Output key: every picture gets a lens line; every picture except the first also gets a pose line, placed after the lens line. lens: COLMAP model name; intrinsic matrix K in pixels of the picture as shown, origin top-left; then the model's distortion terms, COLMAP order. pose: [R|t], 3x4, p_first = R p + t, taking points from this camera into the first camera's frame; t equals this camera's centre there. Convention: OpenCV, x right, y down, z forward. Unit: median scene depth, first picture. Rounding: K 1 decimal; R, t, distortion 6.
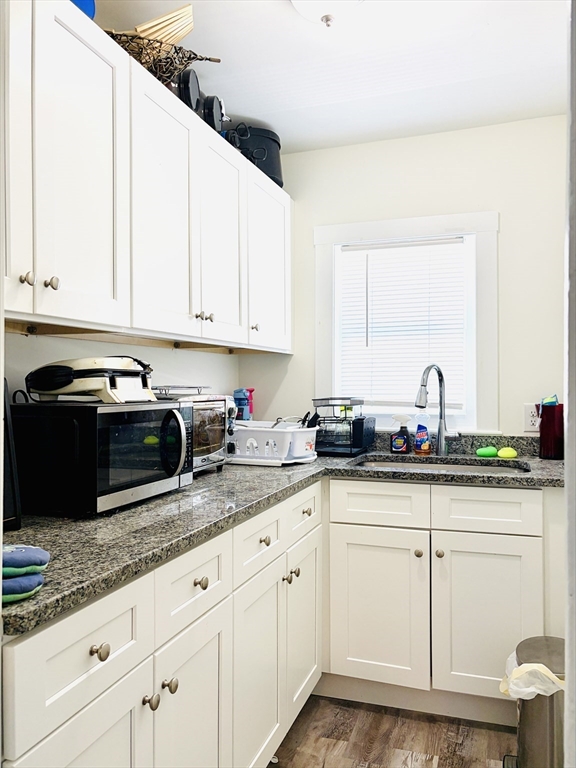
lens RADIAL K [[617.8, 0, 291.3], [0, 617.8, 376.6], [0, 0, 1]] dist [0.003709, -0.047888]
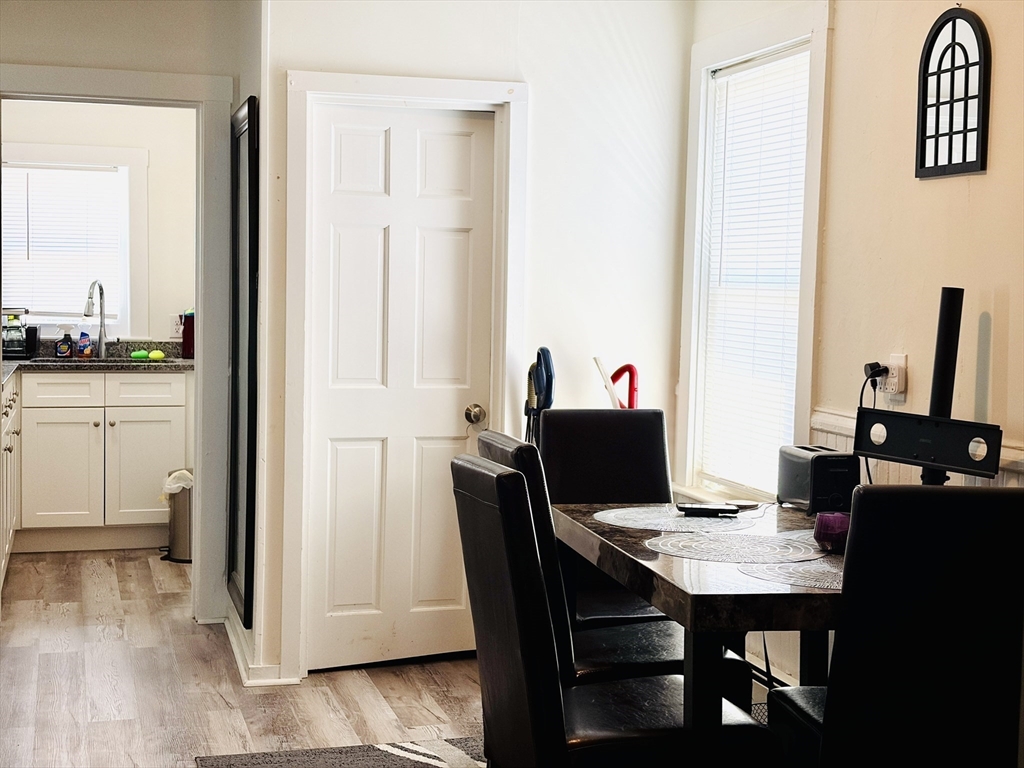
lens RADIAL K [[1783.2, 0, 512.4], [0, 1783.2, 379.8], [0, 0, 1]] dist [0.081738, 0.000000]
pose [[0.838550, -0.011335, 0.544706, -0.948782], [-0.024500, 0.997988, 0.058484, -0.048762], [-0.544273, -0.062387, 0.836585, -2.251994]]
